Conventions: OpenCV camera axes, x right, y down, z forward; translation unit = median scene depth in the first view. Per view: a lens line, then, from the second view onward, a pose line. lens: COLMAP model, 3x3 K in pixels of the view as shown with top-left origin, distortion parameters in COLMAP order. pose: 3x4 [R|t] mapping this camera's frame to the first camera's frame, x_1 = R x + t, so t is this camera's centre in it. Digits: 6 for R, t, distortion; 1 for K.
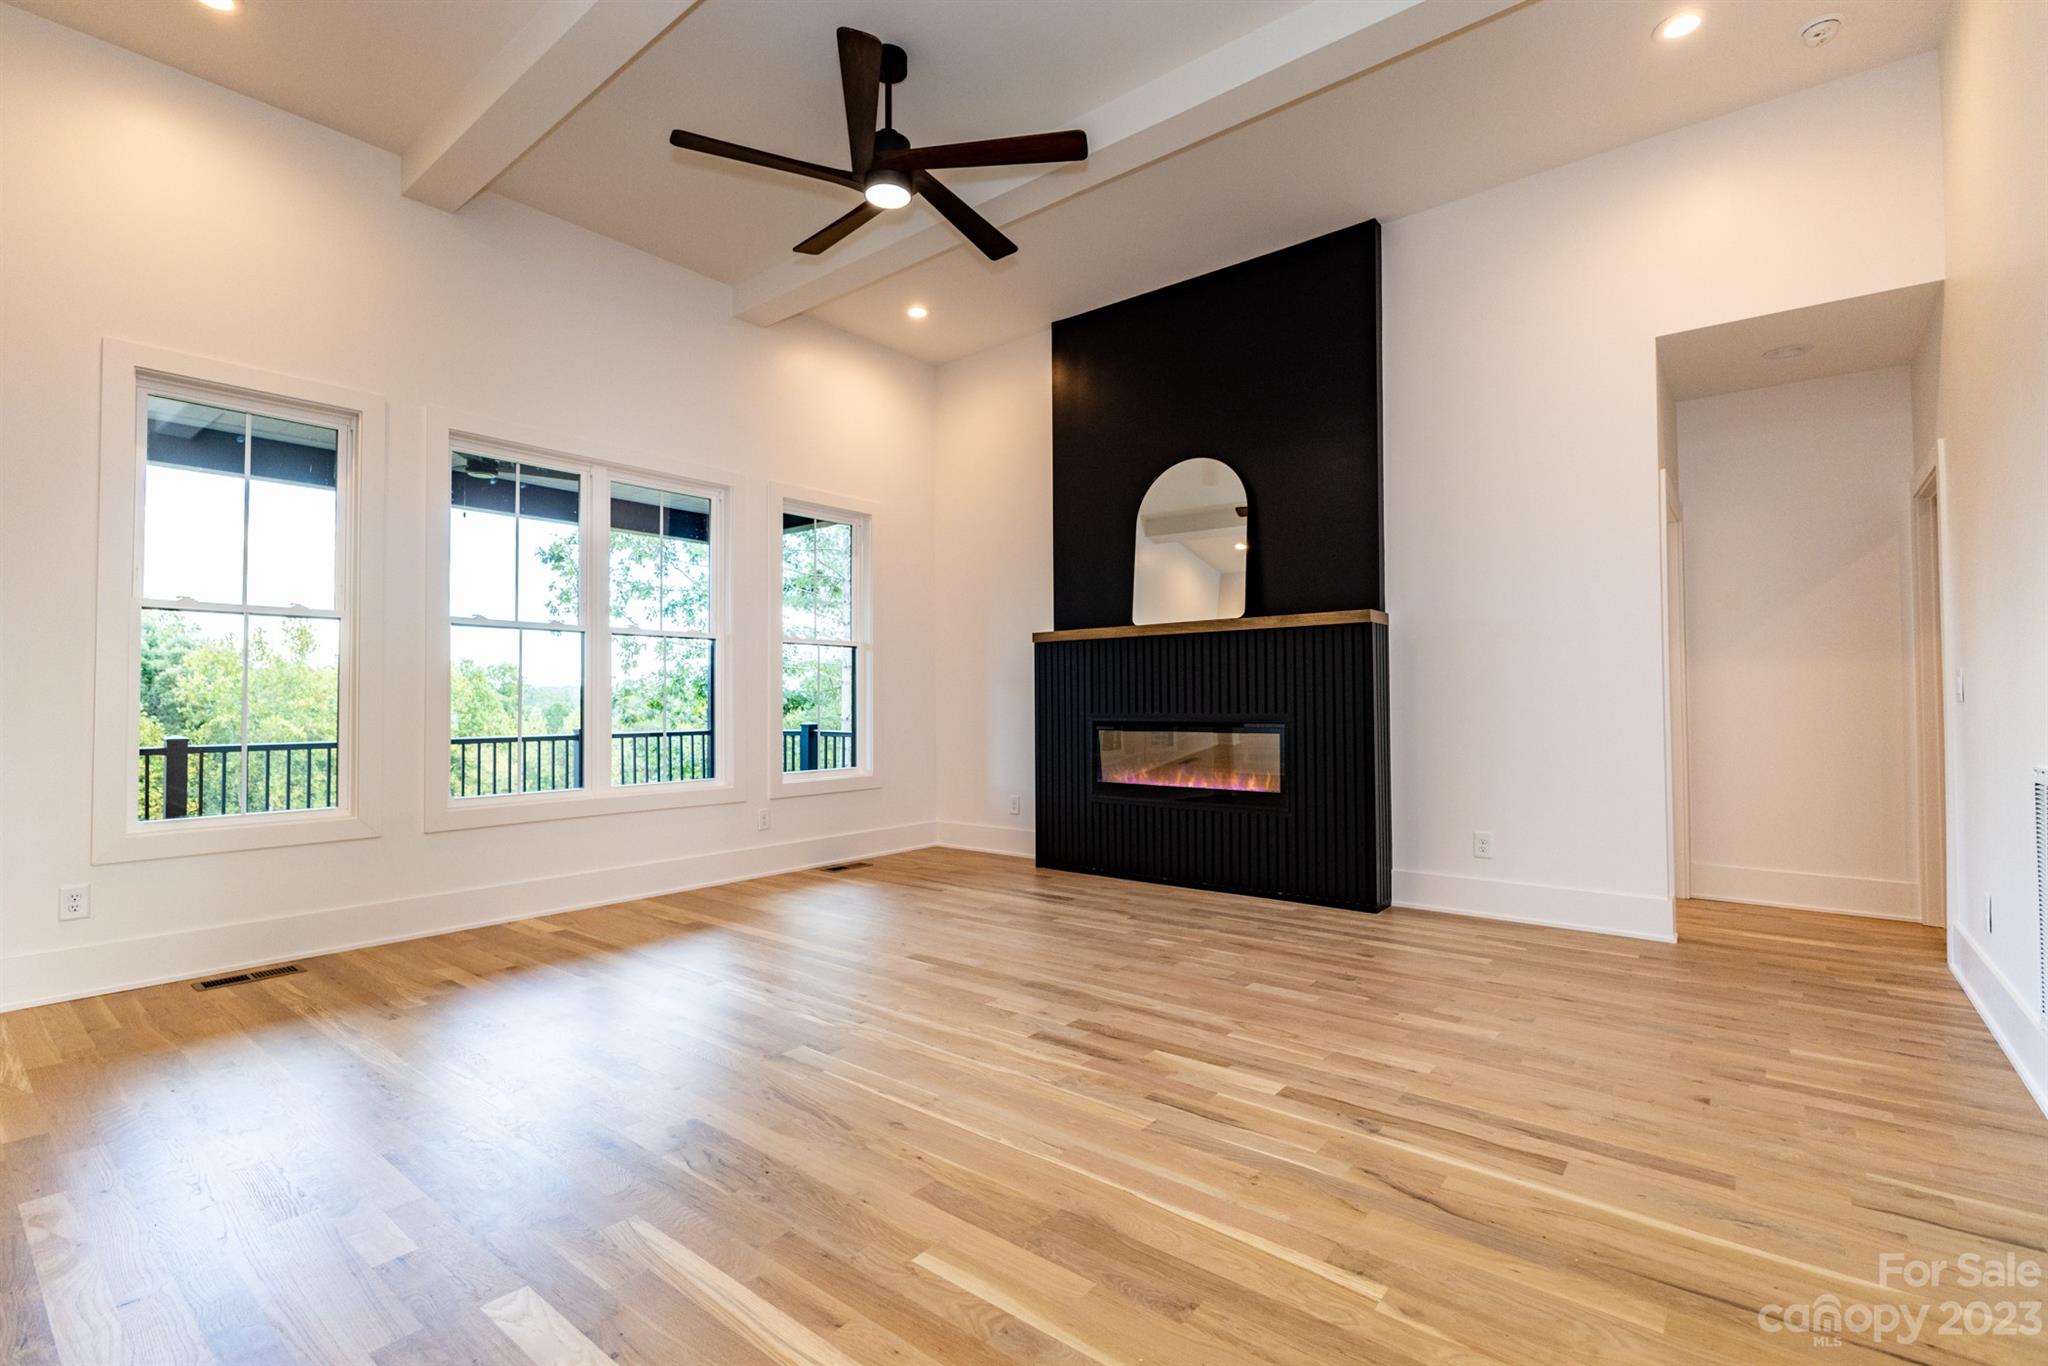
lens RADIAL K [[932.6, 0, 1016.0], [0, 932.6, 678.4], [0, 0, 1]] dist [0.004275, -0.002353]
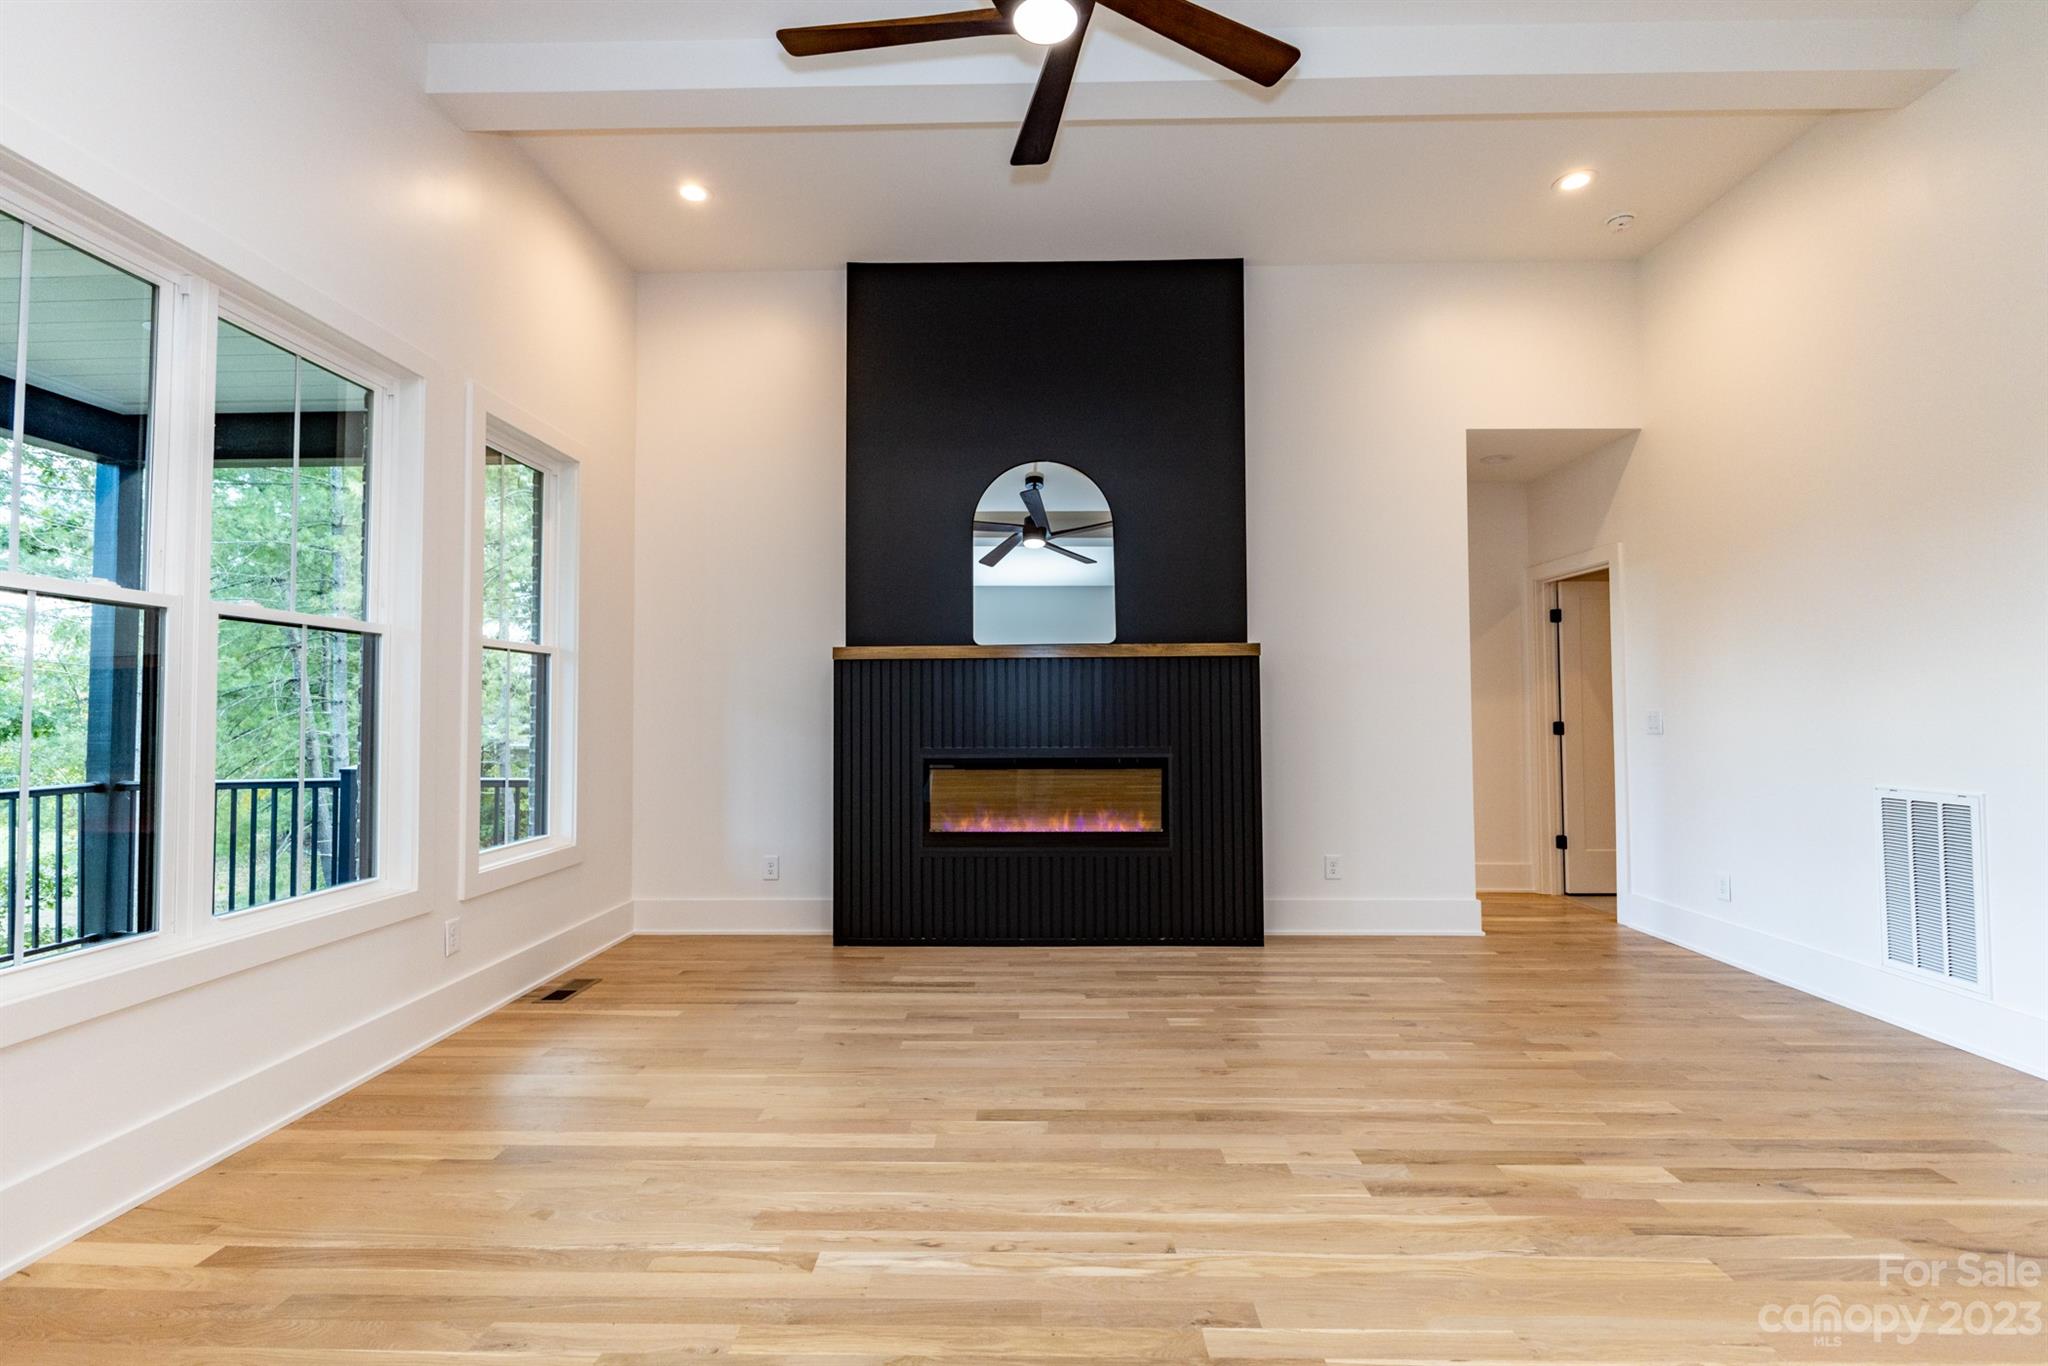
lens RADIAL K [[932.6, 0, 1018.8], [0, 932.6, 682.1], [0, 0, 1]] dist [0.004275, -0.002353]
pose [[0.786560, 0.022490, 0.617104, -0.530938], [-0.015243, 0.999739, -0.017006, -0.012976], [-0.617325, 0.003970, 0.786698, 0.442094]]
